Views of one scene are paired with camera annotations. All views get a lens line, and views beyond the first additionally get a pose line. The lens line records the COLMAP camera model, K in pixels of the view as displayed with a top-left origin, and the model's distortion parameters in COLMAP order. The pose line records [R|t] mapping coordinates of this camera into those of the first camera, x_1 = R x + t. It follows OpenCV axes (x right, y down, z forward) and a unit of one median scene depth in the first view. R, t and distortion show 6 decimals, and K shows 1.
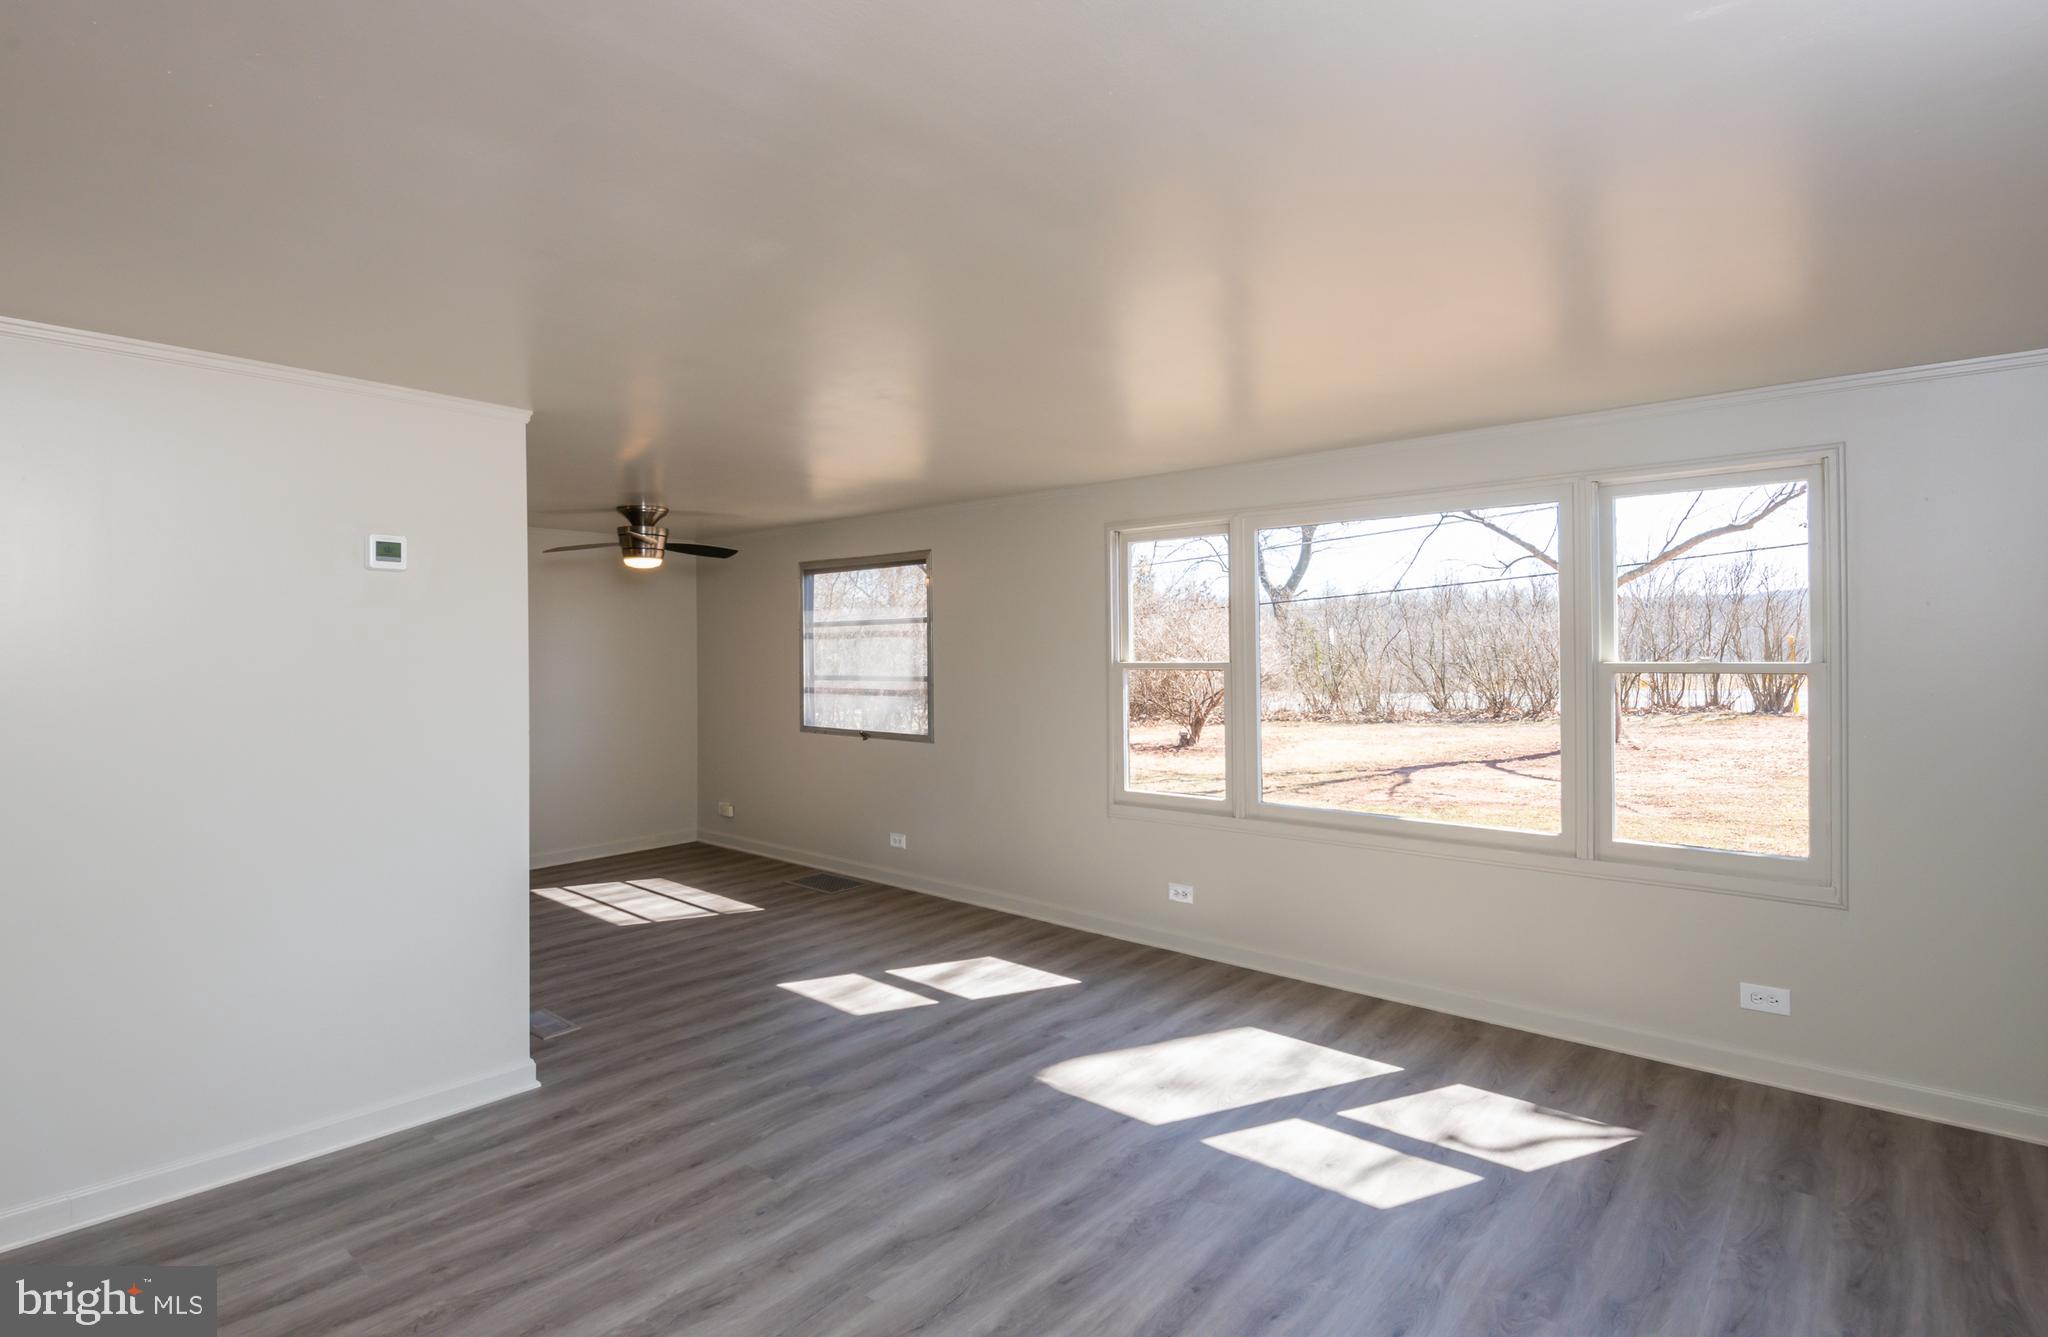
lens RADIAL K [[1022.0, 0, 991.8], [0, 1022.0, 635.4], [0, 0, 1]] dist [-0.004621, -0.001345]
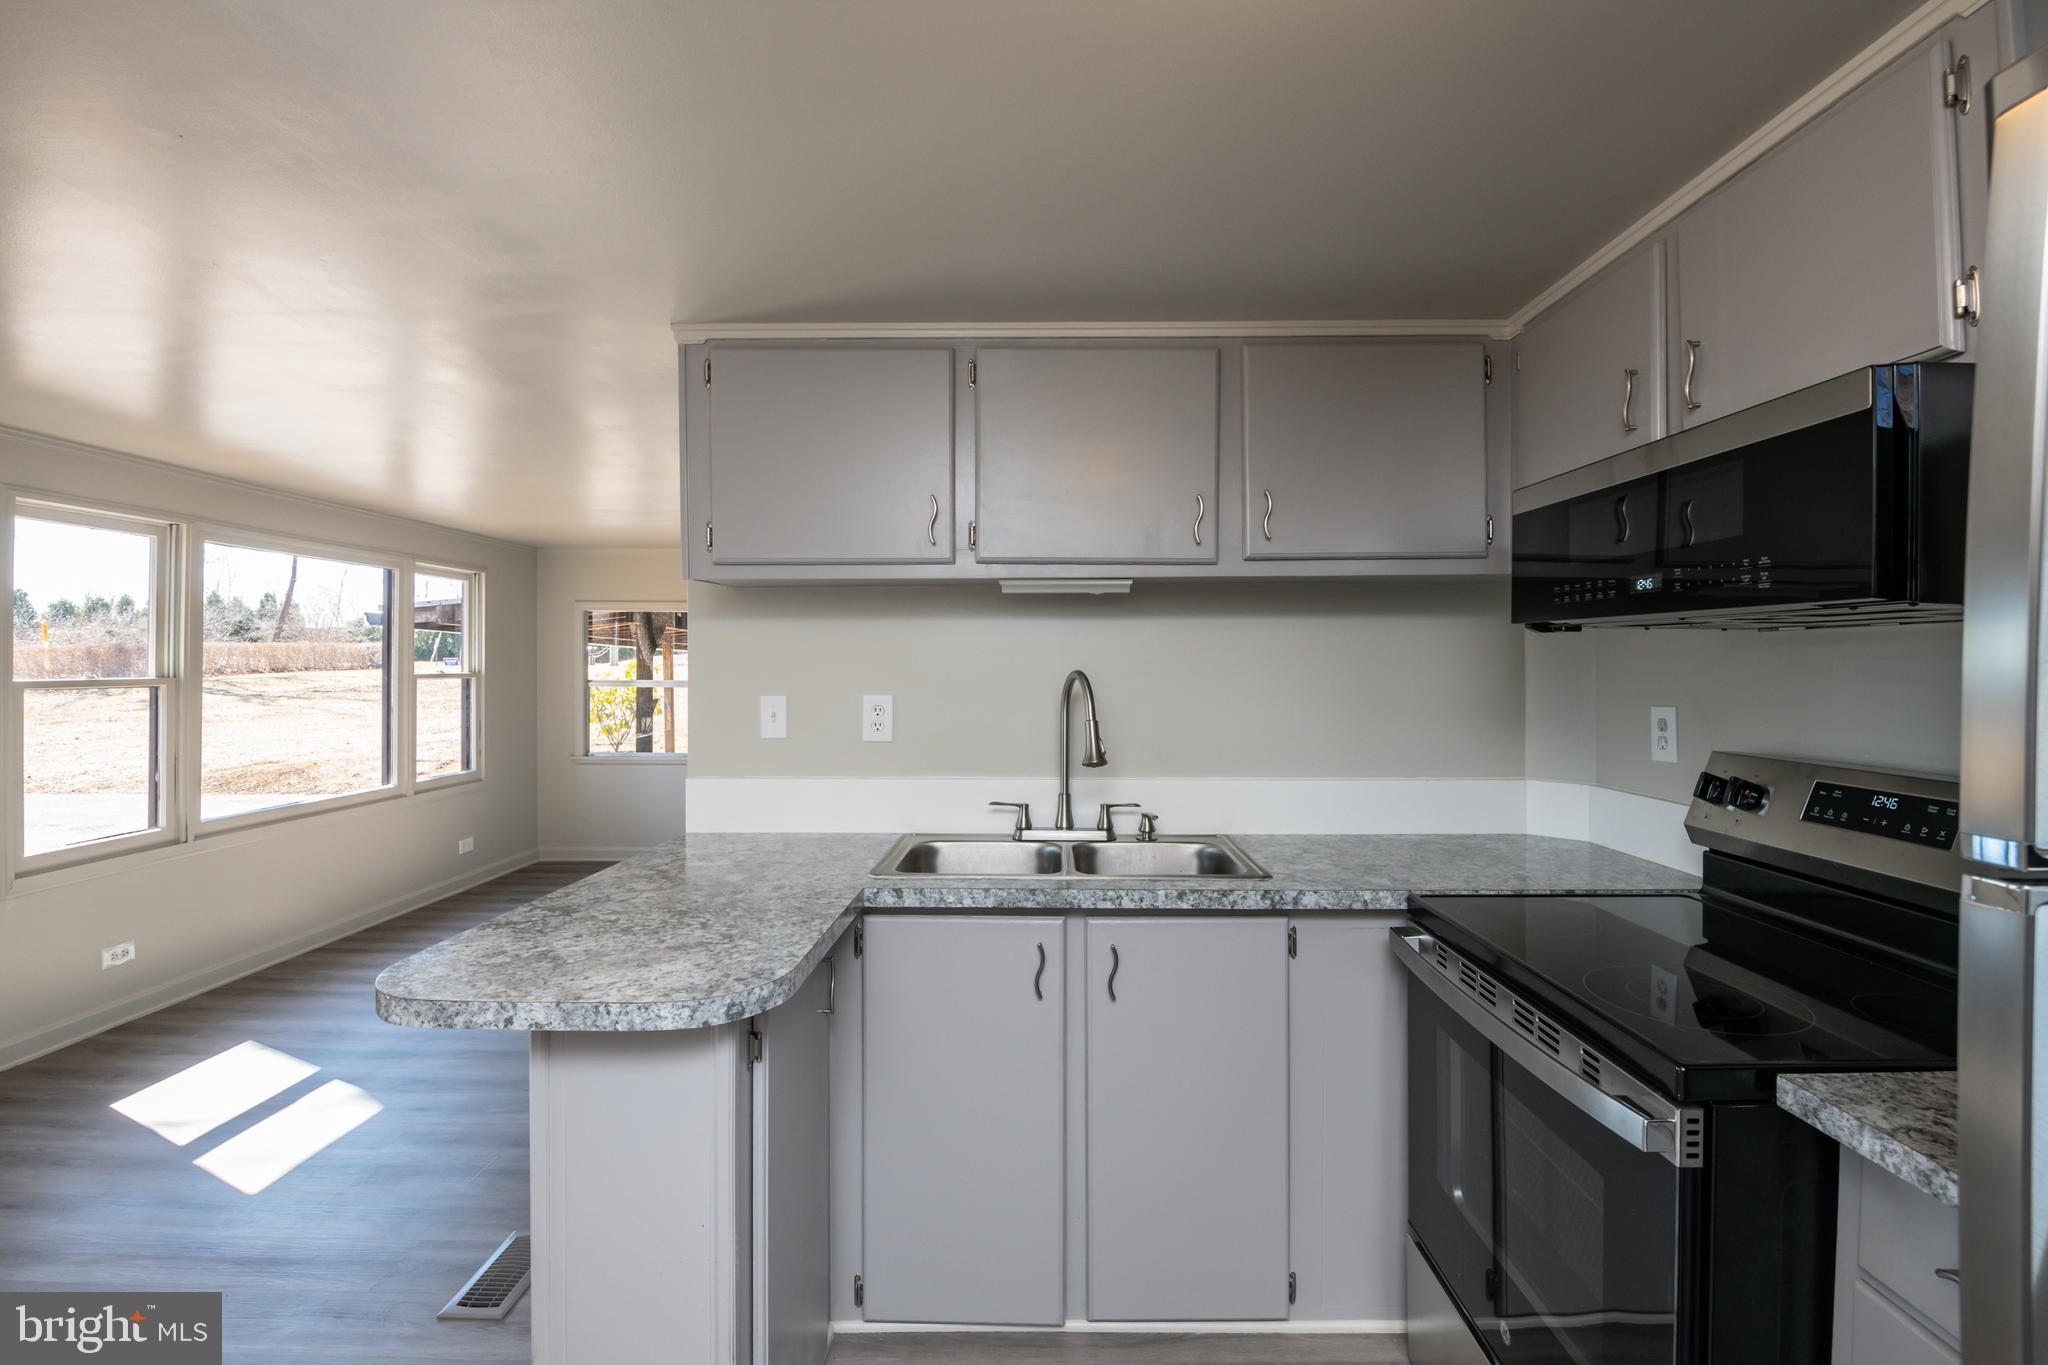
lens RADIAL K [[897.9, 0, 1068.0], [0, 897.9, 668.4], [0, 0, 1]] dist [-0.005013, -0.005878]
pose [[-0.681009, -0.002618, 0.732270, -1.139424], [-0.013286, 0.999873, -0.008782, 0.018986], [-0.732154, -0.015710, -0.680958, 1.205863]]
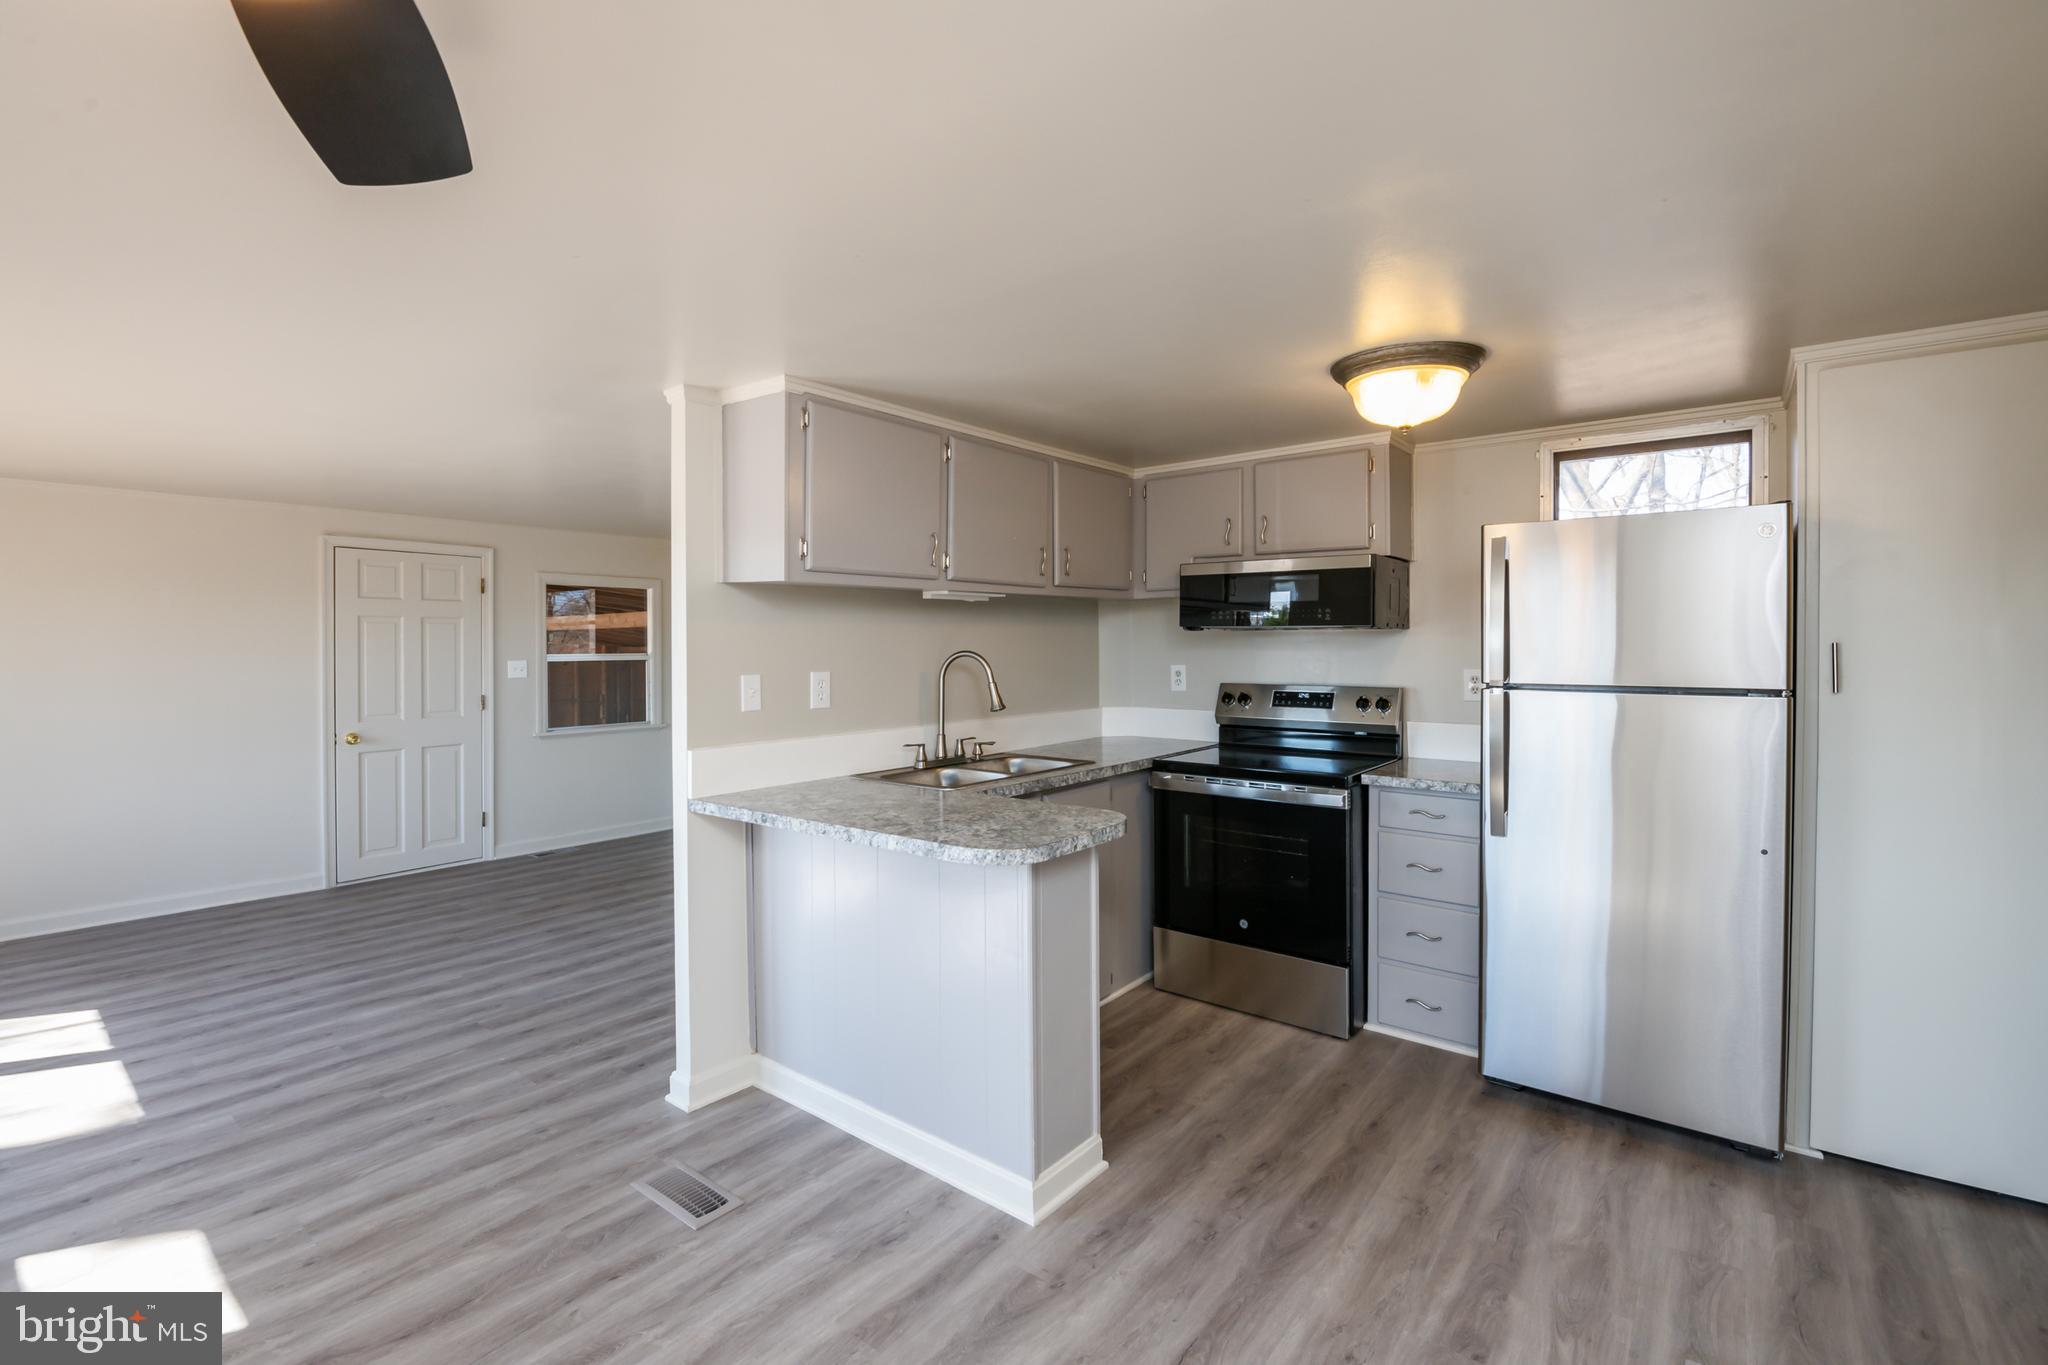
lens RADIAL K [[897.9, 0, 1013.9], [0, 897.9, 657.2], [0, 0, 1]] dist [-0.005013, -0.005878]
pose [[-0.997791, 0.005986, -0.066157, -0.668413], [0.005877, 0.999981, 0.001829, 0.019636], [0.066167, 0.001436, -0.997808, 1.737680]]
